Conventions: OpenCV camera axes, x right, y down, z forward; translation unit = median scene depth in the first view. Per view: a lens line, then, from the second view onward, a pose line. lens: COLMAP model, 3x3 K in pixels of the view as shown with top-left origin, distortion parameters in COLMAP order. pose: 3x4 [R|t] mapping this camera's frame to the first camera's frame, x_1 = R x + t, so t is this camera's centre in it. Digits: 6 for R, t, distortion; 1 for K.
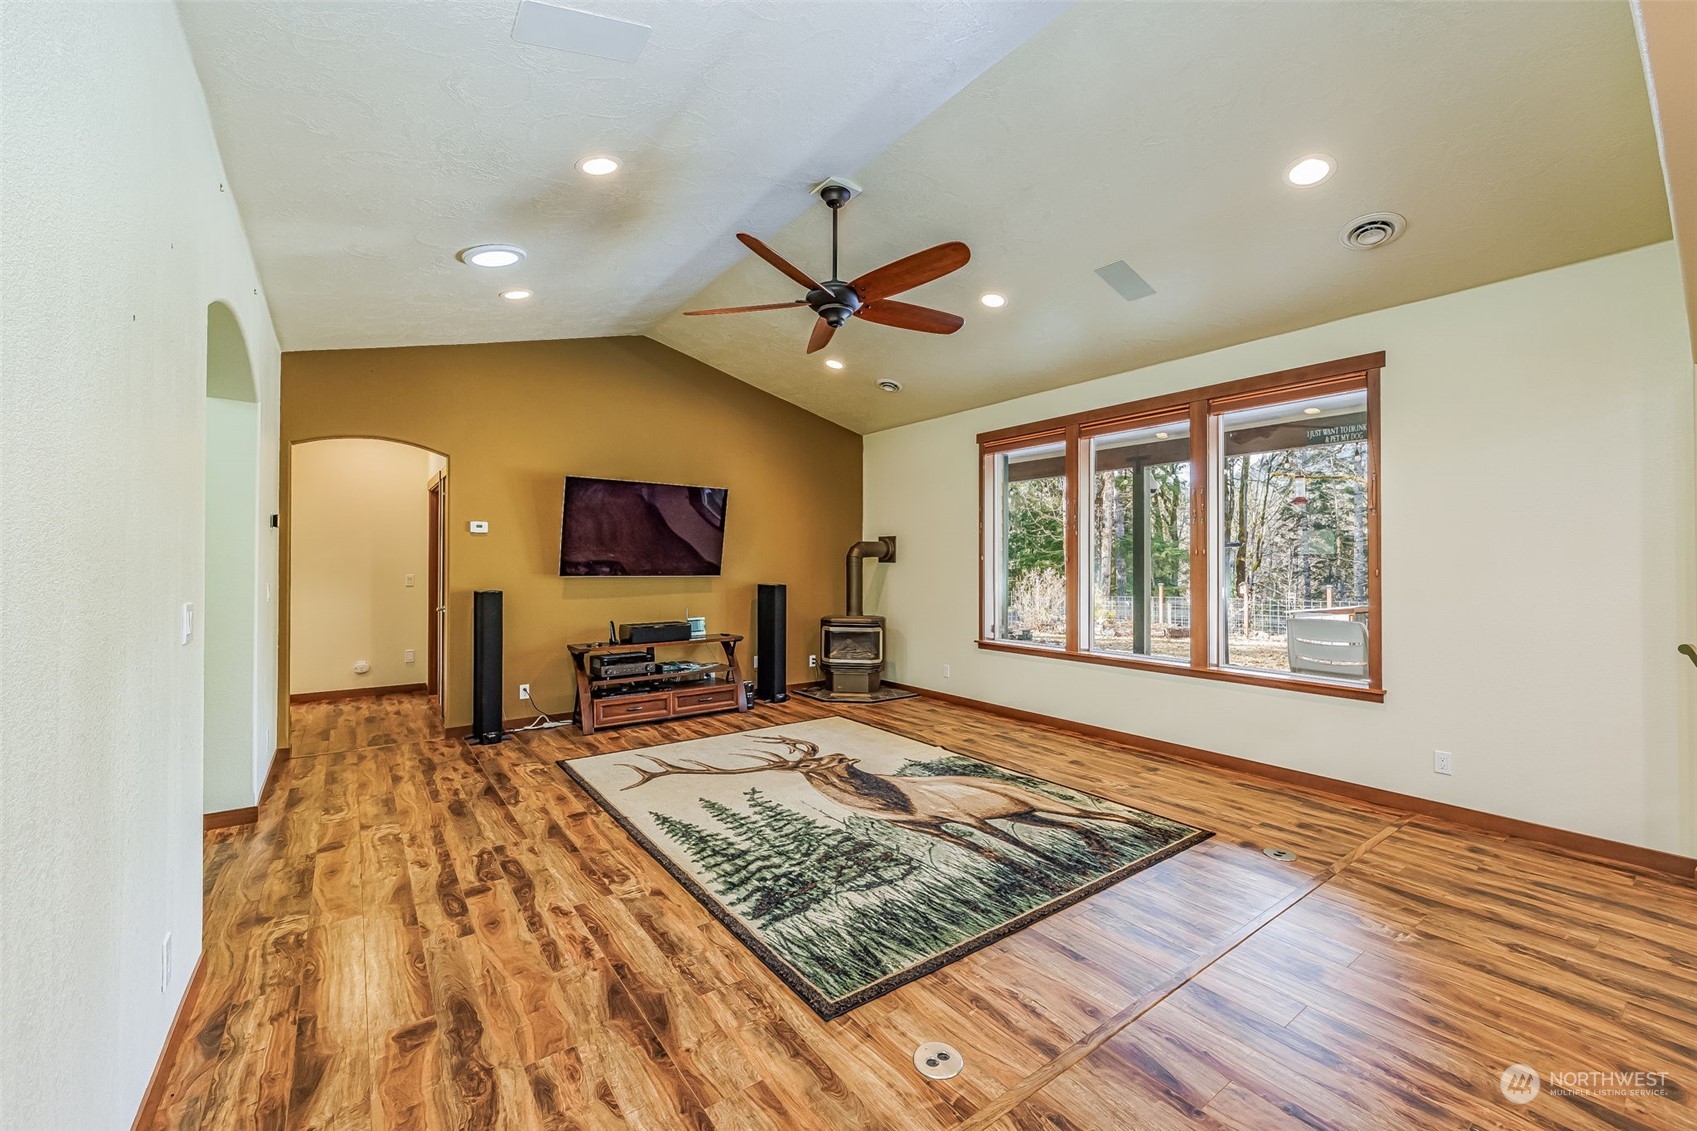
lens RADIAL K [[679.8, 0, 863.3], [0, 679.8, 553.1], [0, 0, 1]] dist [0.000757, 0.000168]
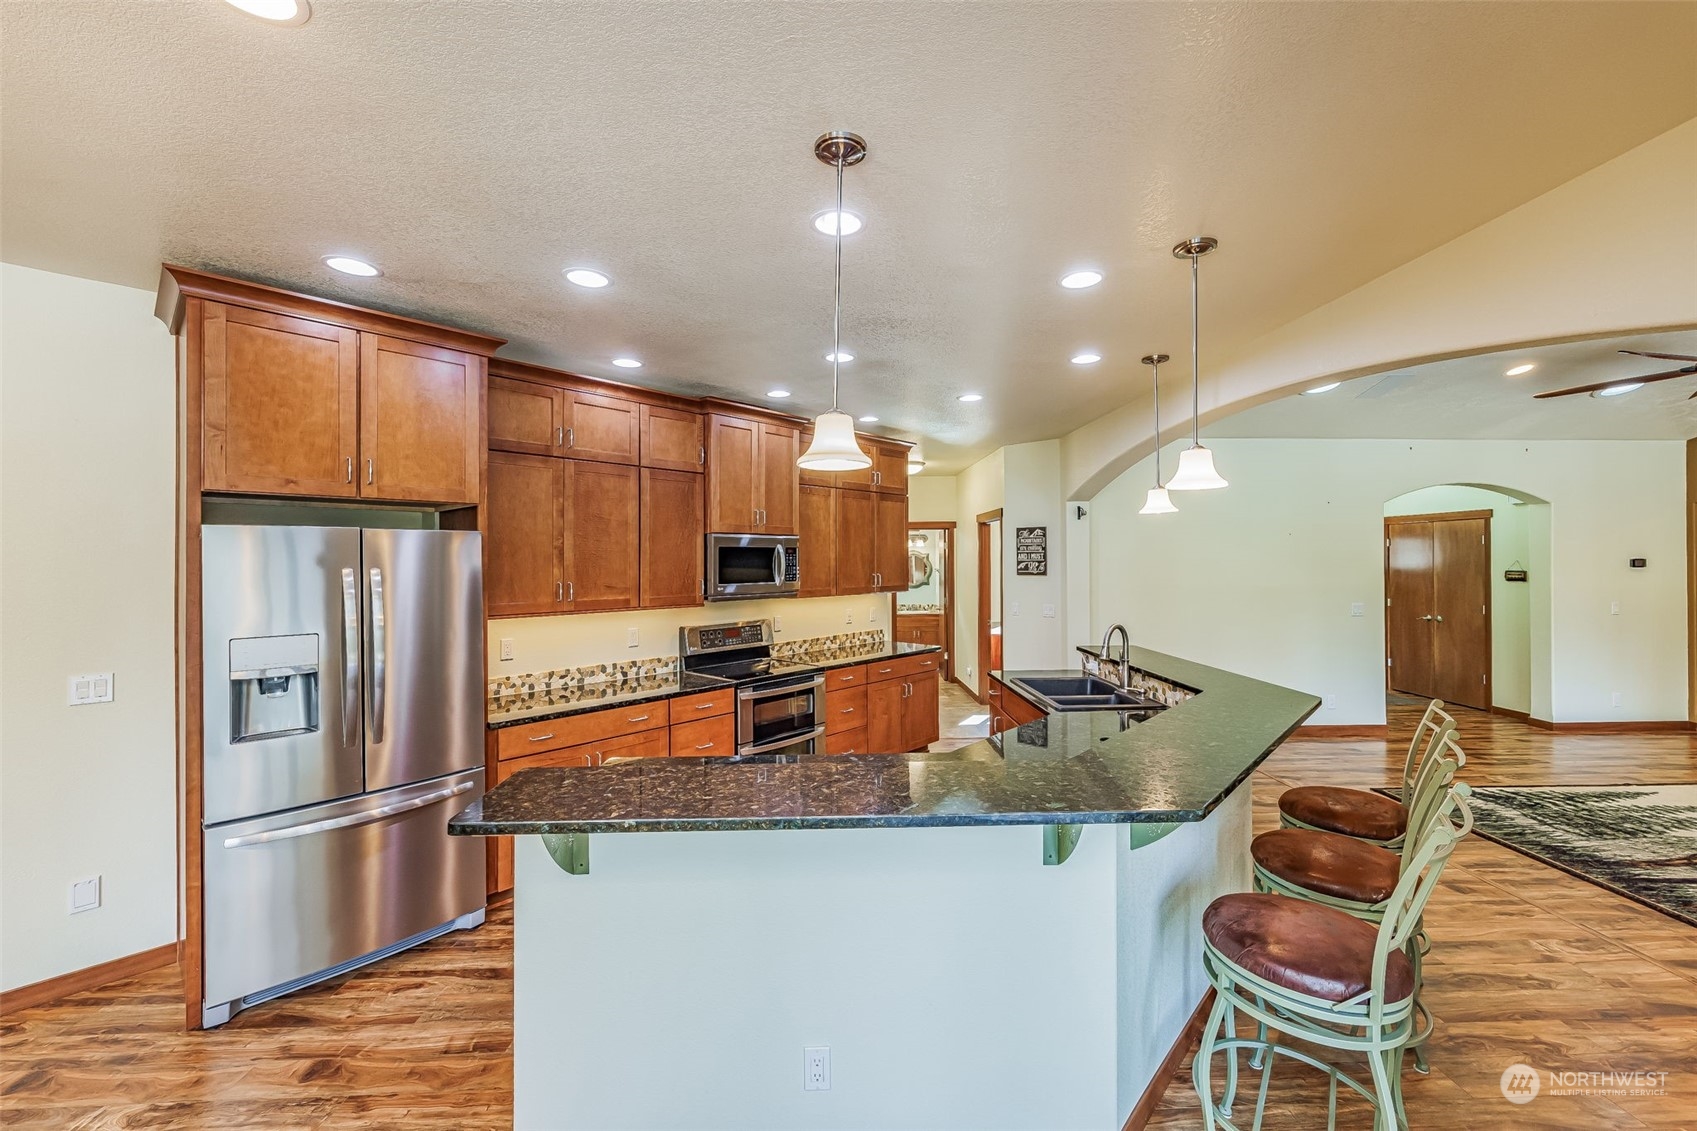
lens RADIAL K [[678.4, 0, 851.0], [0, 678.4, 556.9], [0, 0, 1]] dist [-0.000794, 0.000319]
pose [[-0.577844, -0.001704, -0.816145, 1.822062], [0.013664, 0.999837, -0.011762, -0.088192], [0.816033, -0.017949, -0.577727, 0.535583]]
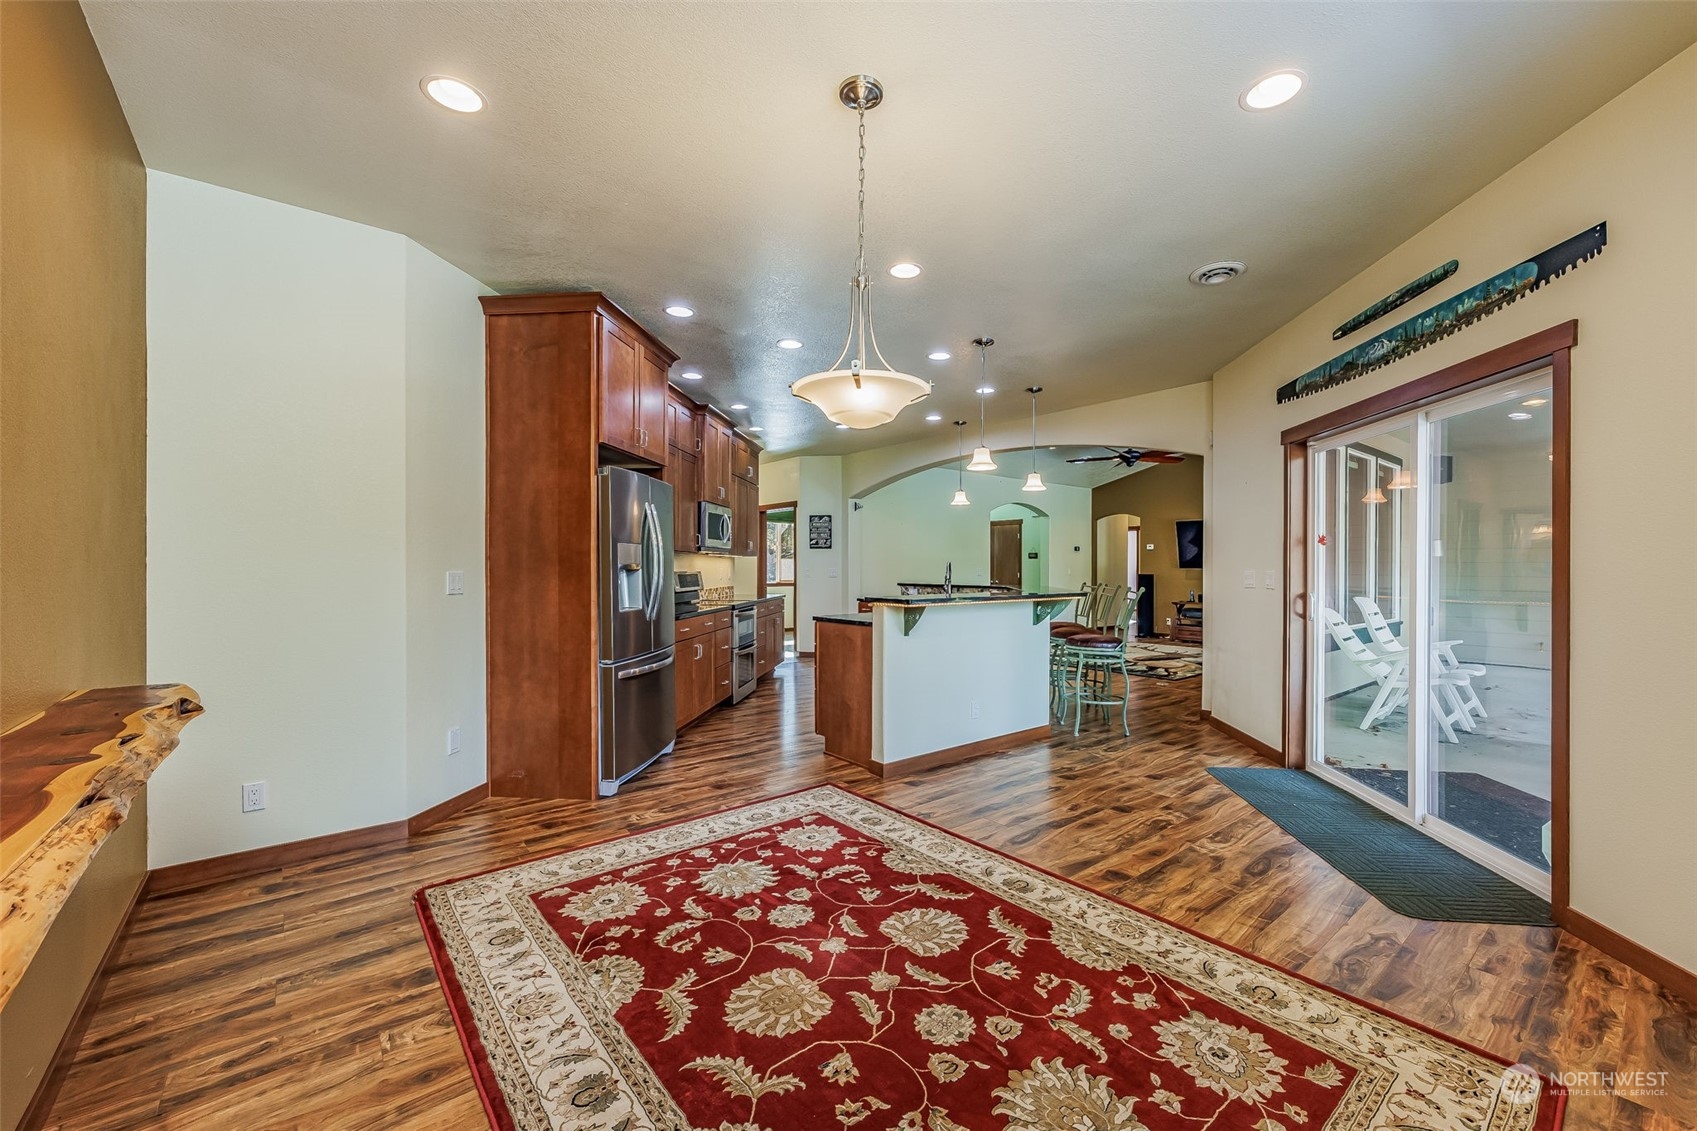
lens RADIAL K [[680.9, 0, 875.7], [0, 680.9, 569.3], [0, 0, 1]] dist [0.000168, 0.000345]
pose [[0.043588, 0.002599, -0.999046, 2.763444], [0.012770, 0.999913, 0.003159, 0.030089], [0.998968, -0.012895, 0.043551, -0.071918]]
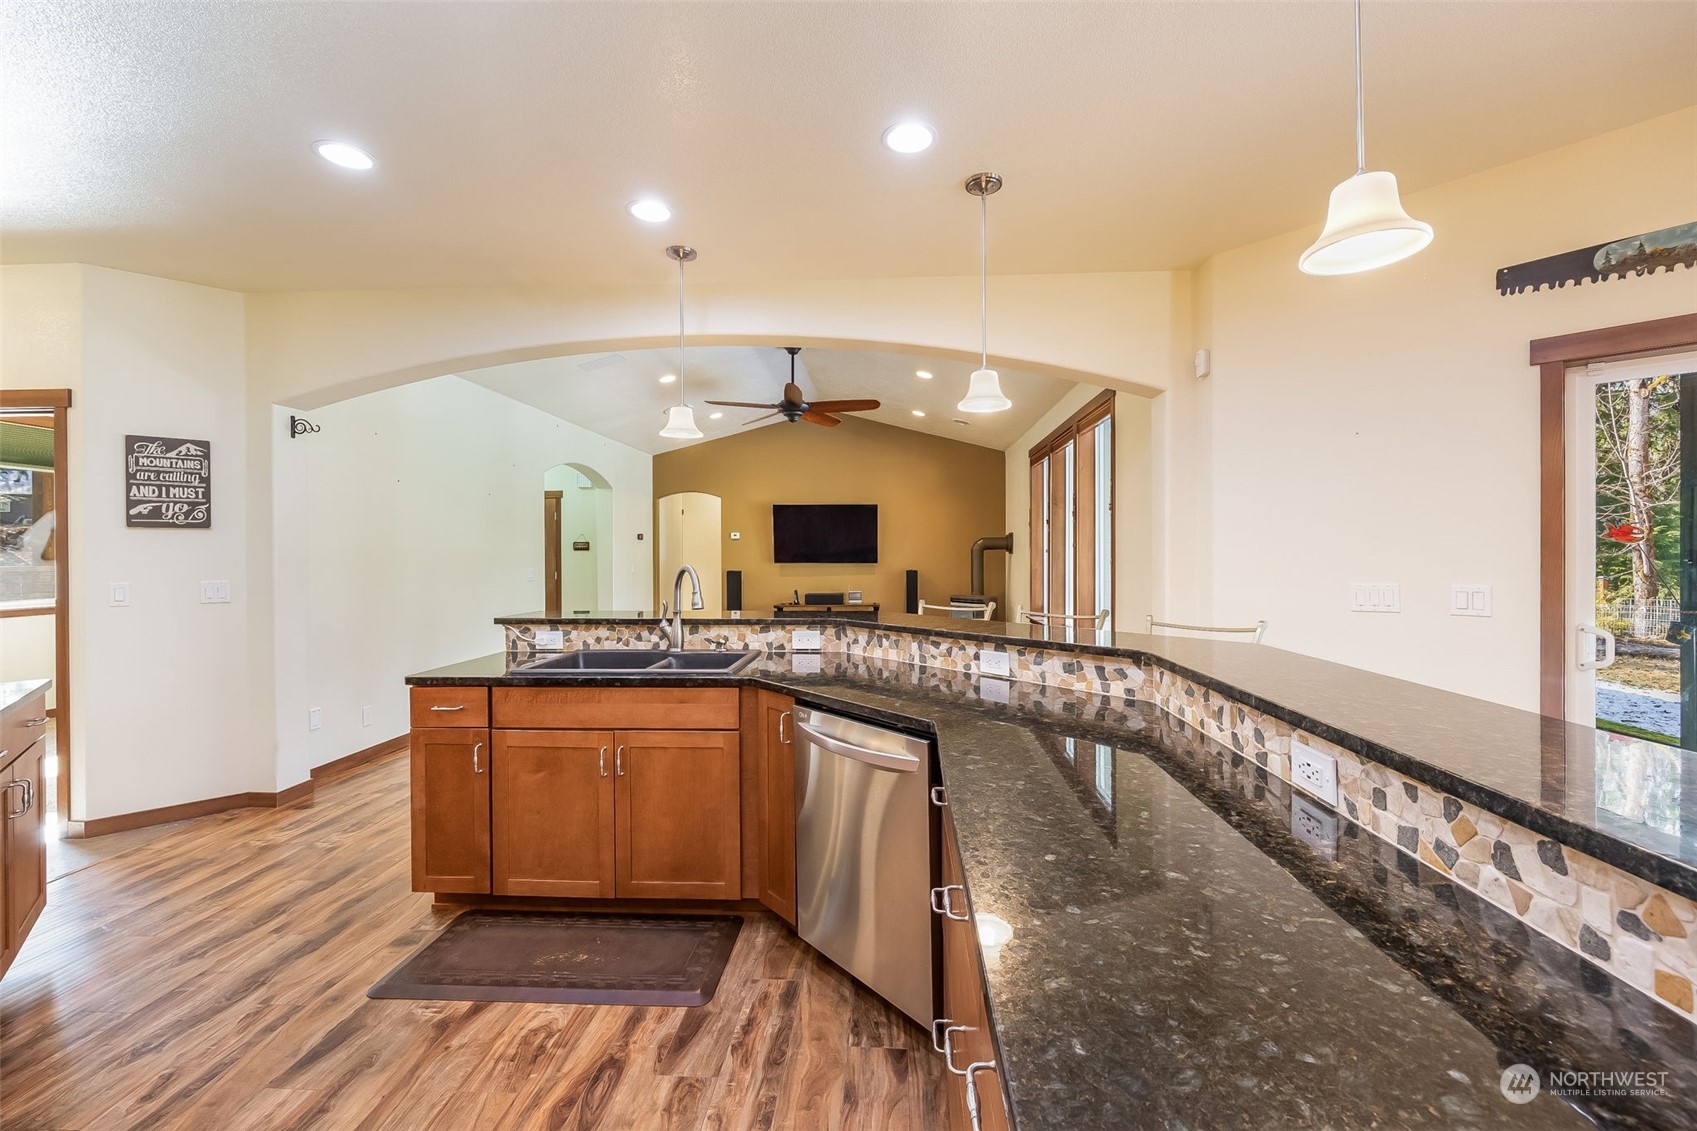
lens RADIAL K [[679.8, 0, 863.3], [0, 679.8, 553.1], [0, 0, 1]] dist [0.000757, 0.000168]
pose [[0.758399, -0.005420, -0.651768, 1.412737], [0.014663, 0.999854, 0.008748, -0.005383], [0.651626, -0.016191, 0.758368, -0.276885]]
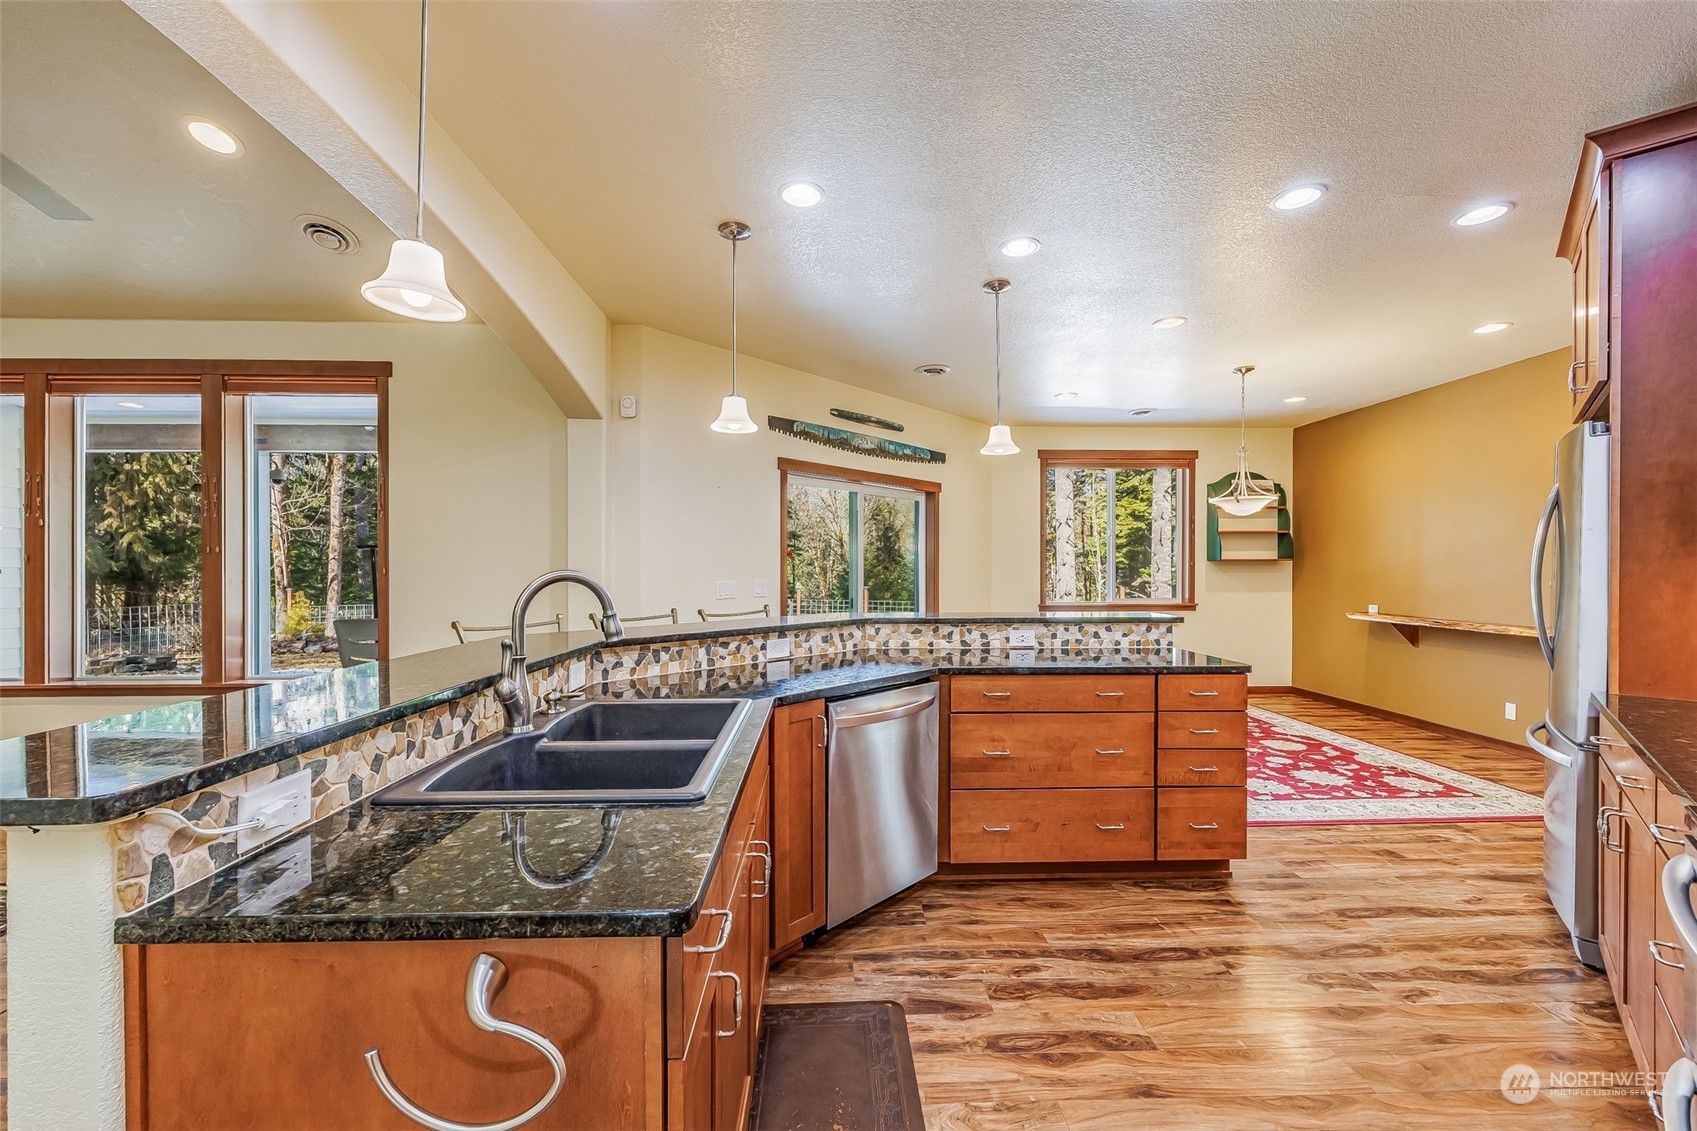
lens RADIAL K [[675.4, 0, 851.7], [0, 675.4, 570.6], [0, 0, 1]] dist [0.000301, 0.000315]
pose [[0.582431, -0.004949, 0.812865, 0.373911], [-0.010278, 0.999857, 0.013452, 0.006051], [-0.812815, -0.016190, 0.582297, -0.224940]]
